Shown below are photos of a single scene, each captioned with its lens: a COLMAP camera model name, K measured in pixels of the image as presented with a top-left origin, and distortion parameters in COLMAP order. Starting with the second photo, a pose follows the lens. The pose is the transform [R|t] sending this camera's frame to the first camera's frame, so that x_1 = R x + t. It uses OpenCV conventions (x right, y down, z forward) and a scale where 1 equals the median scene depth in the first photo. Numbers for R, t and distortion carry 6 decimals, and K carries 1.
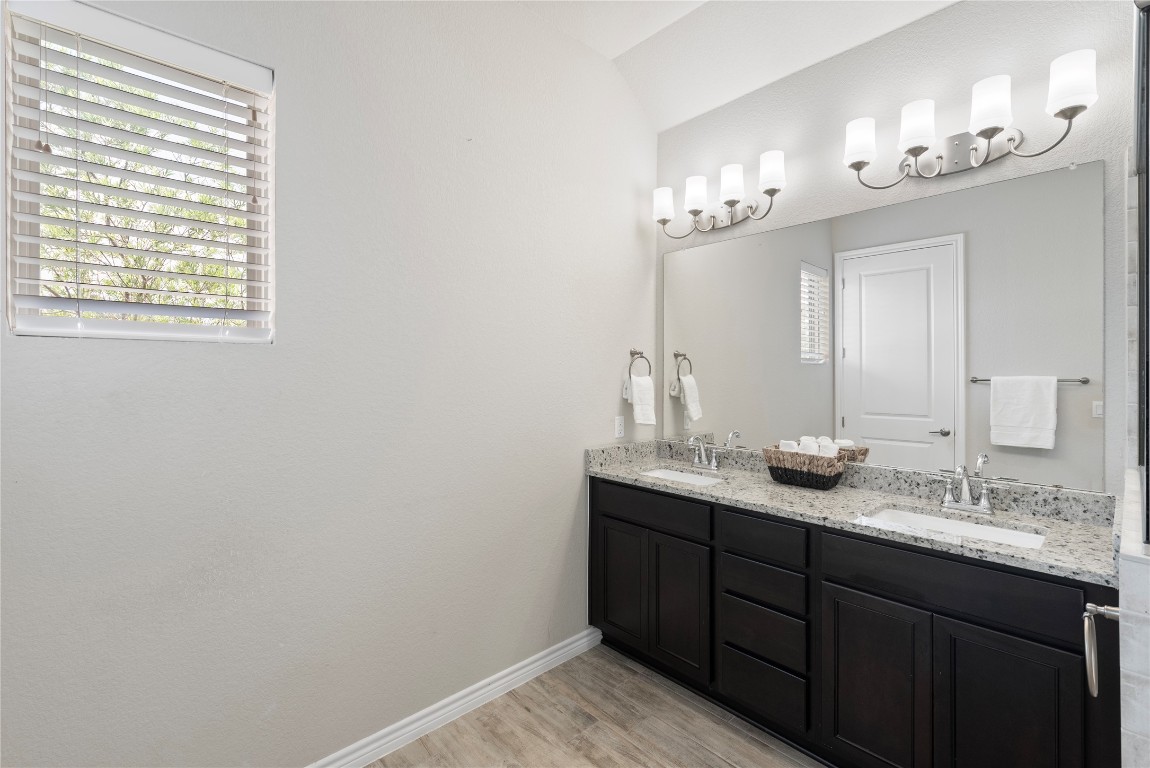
lens RADIAL K [[499.7, 0, 576.4], [0, 499.7, 372.4], [0, 0, 1]] dist [-0.000413, -0.000596]
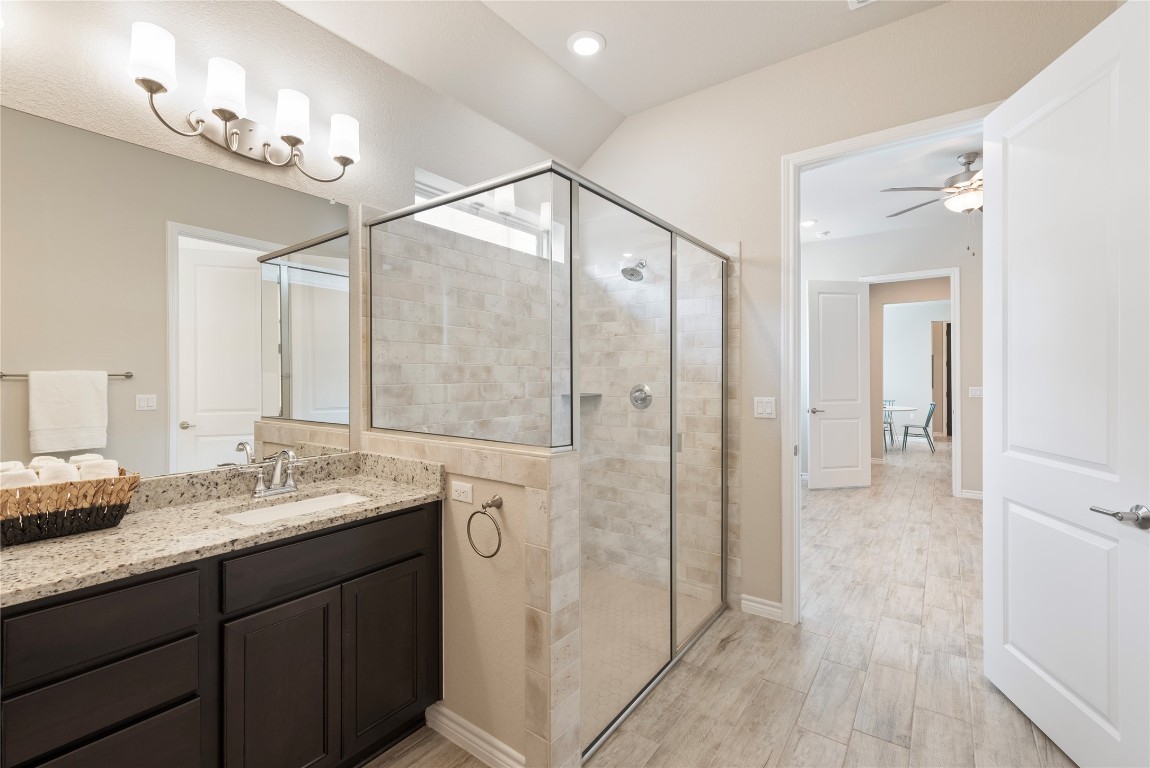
lens RADIAL K [[499.7, 0, 576.4], [0, 499.7, 372.4], [0, 0, 1]] dist [-0.000413, -0.000596]
pose [[-0.182138, 0.003724, 0.983266, -0.302071], [-0.001566, 0.999990, -0.004077, 0.023467], [-0.983272, -0.002282, -0.182130, 0.495463]]
